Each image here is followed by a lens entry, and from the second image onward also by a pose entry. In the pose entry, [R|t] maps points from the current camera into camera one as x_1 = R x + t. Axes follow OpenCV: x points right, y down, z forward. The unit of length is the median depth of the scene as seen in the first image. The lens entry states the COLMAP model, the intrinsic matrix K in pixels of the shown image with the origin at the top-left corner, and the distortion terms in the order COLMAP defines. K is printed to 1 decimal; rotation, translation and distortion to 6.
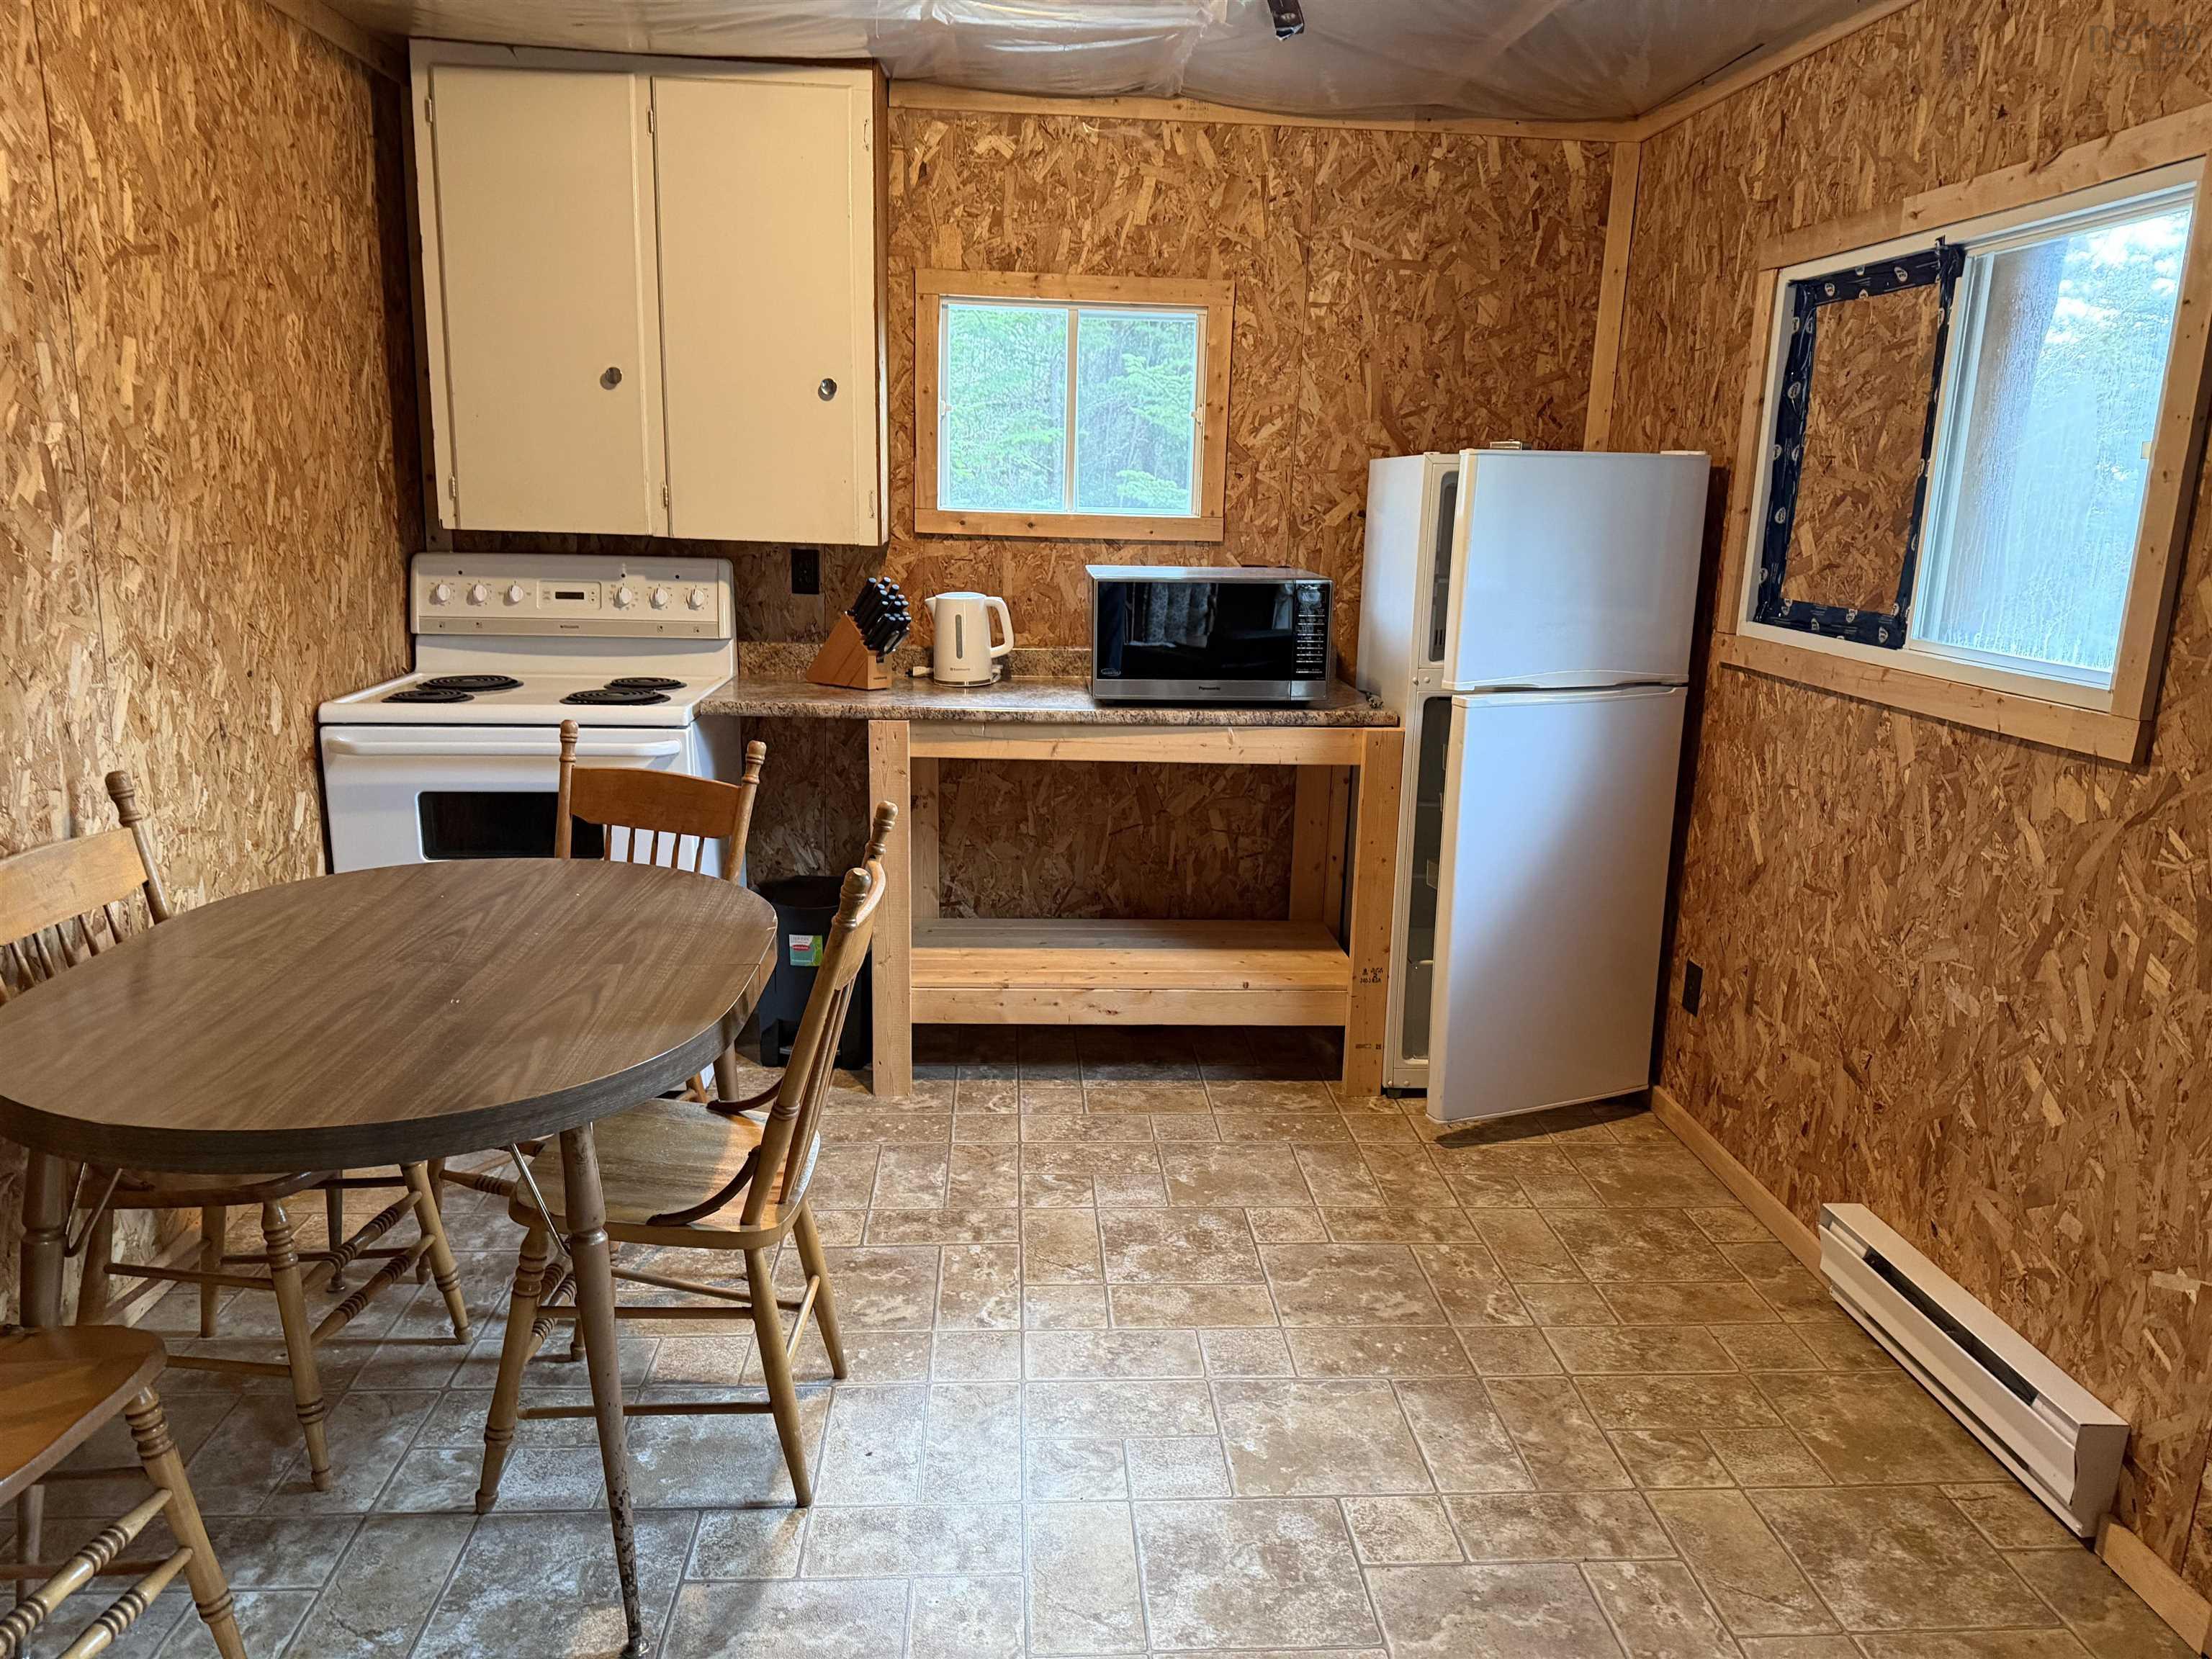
lens RADIAL K [[1563.4, 0, 1125.0], [0, 1563.4, 839.8], [0, 0, 1]] dist [0.042461, -0.041083]
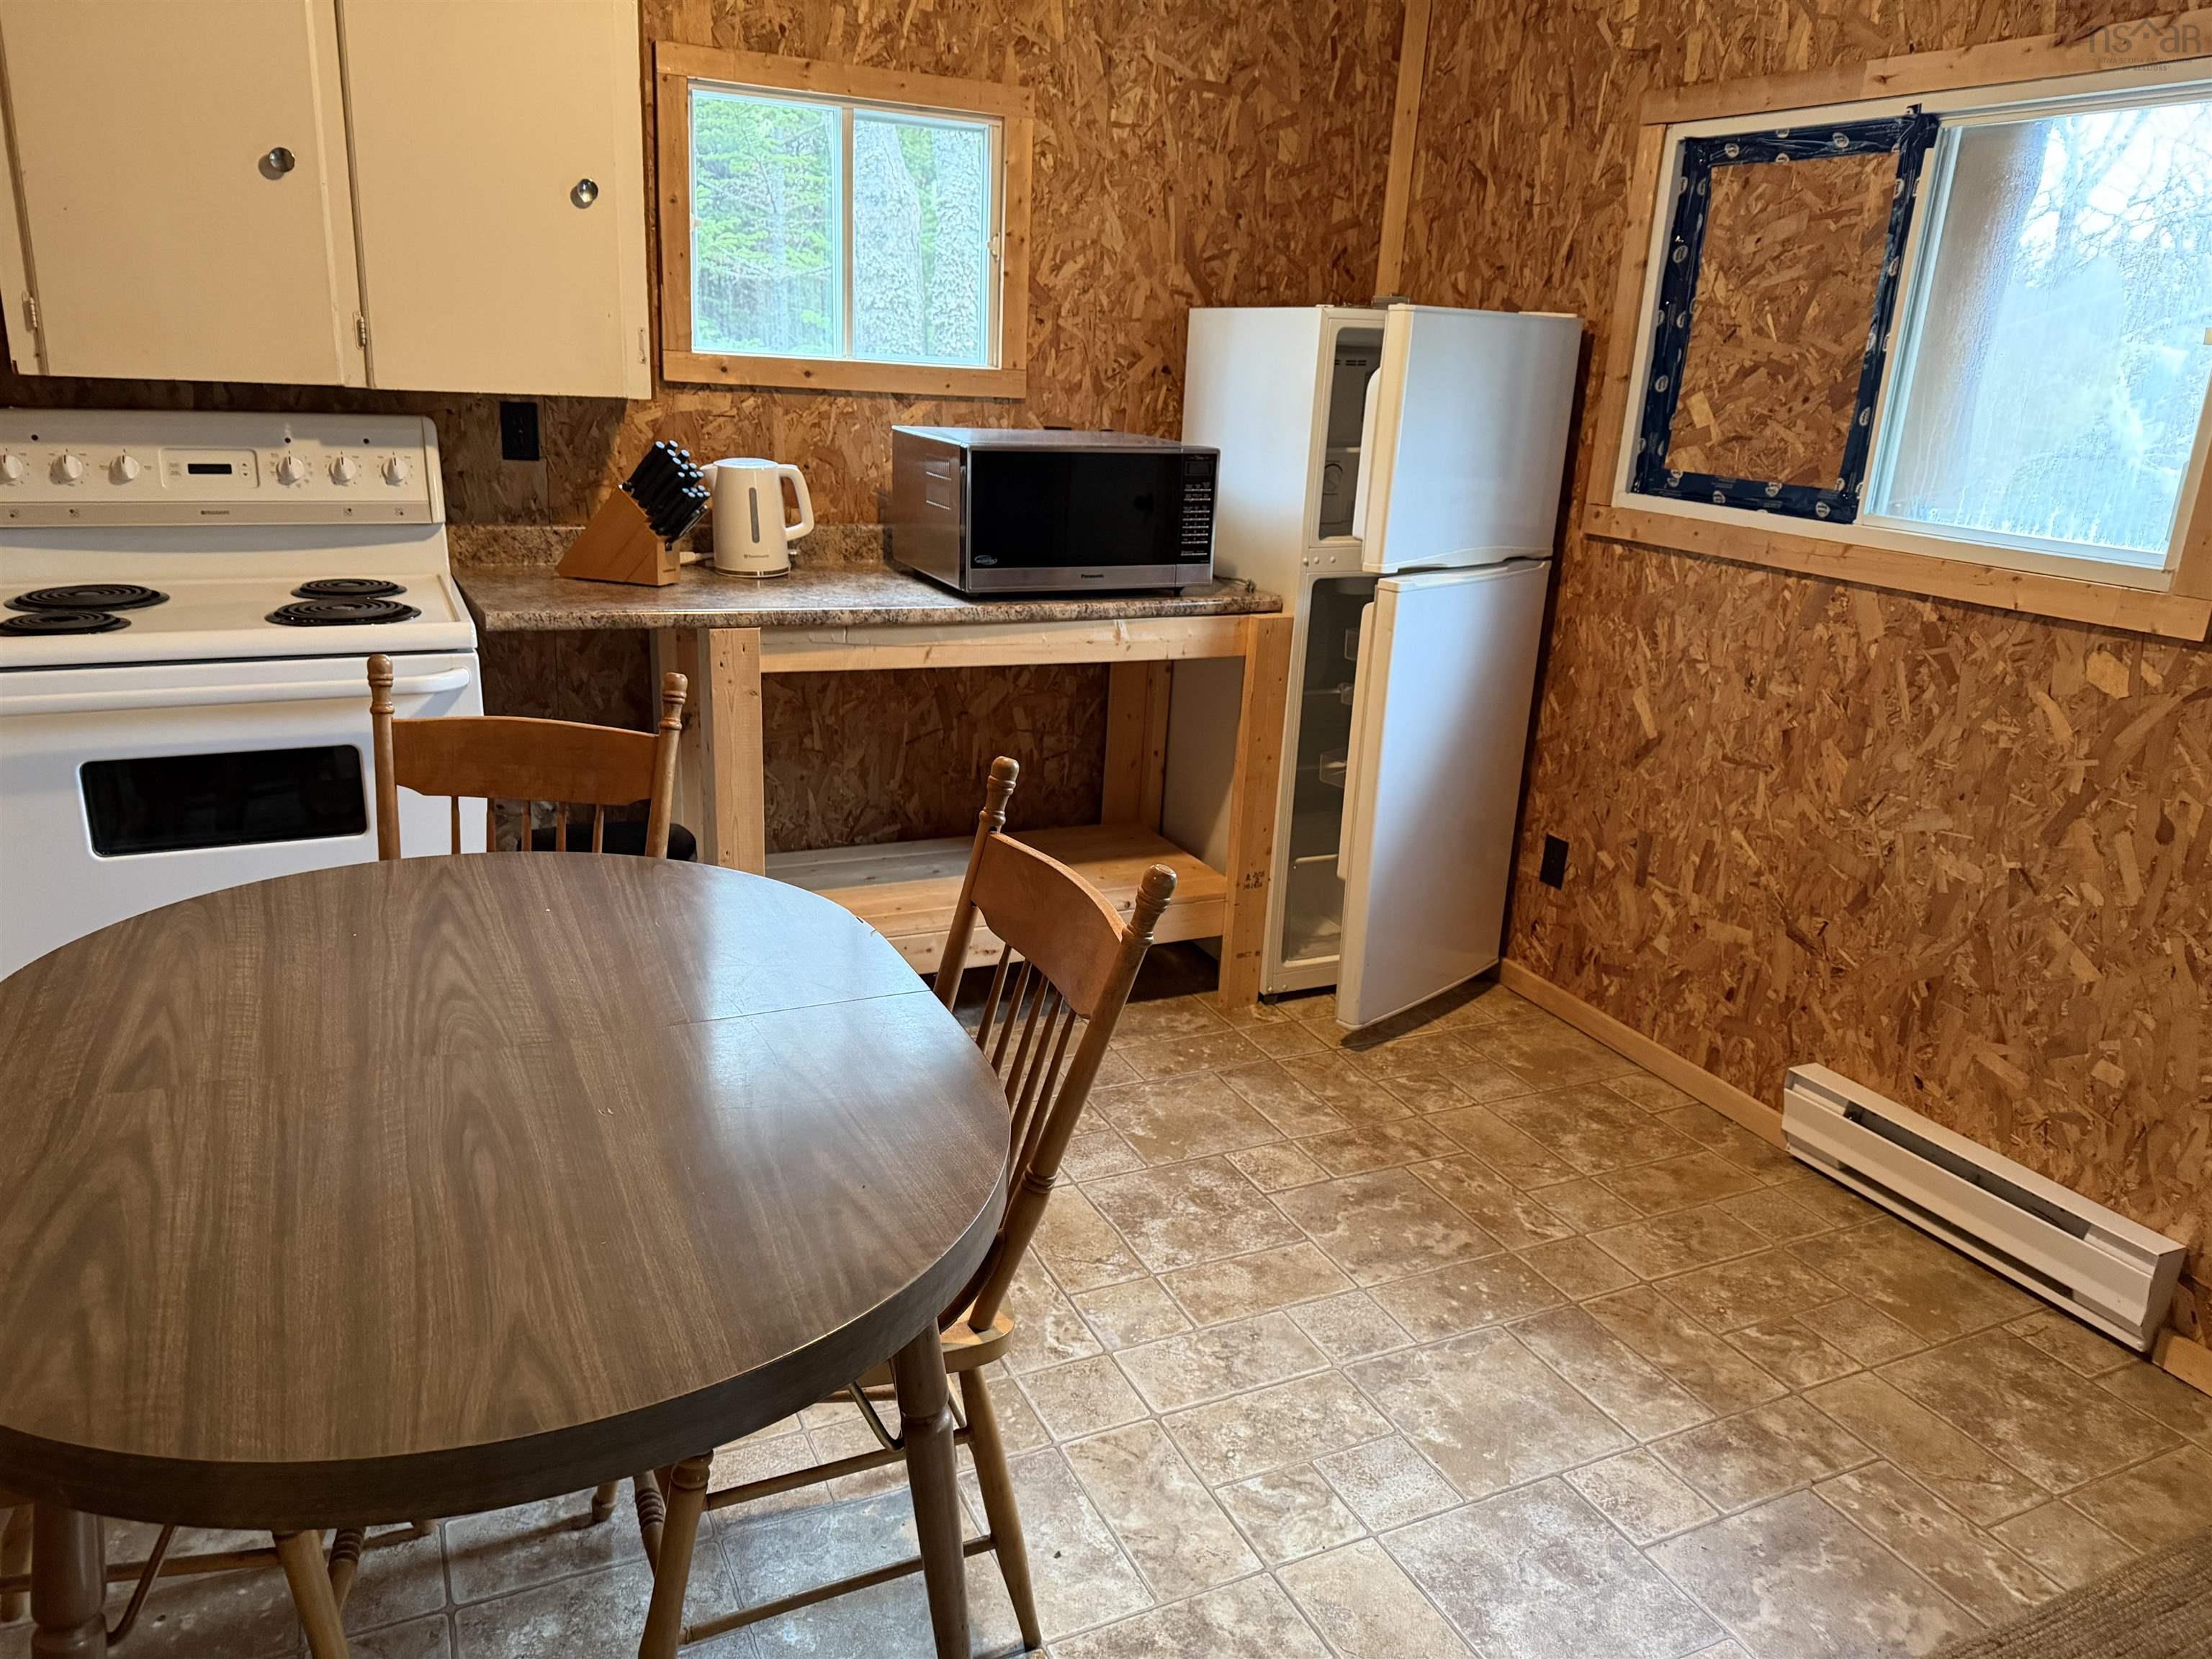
lens RADIAL K [[1563.4, 0, 1096.3], [0, 1563.4, 834.3], [0, 0, 1]] dist [0.042461, -0.041083]
pose [[0.928102, -0.090723, 0.361103, -0.283459], [0.055946, 0.992829, 0.105645, -0.047192], [-0.368098, -0.077847, 0.926522, 0.183077]]
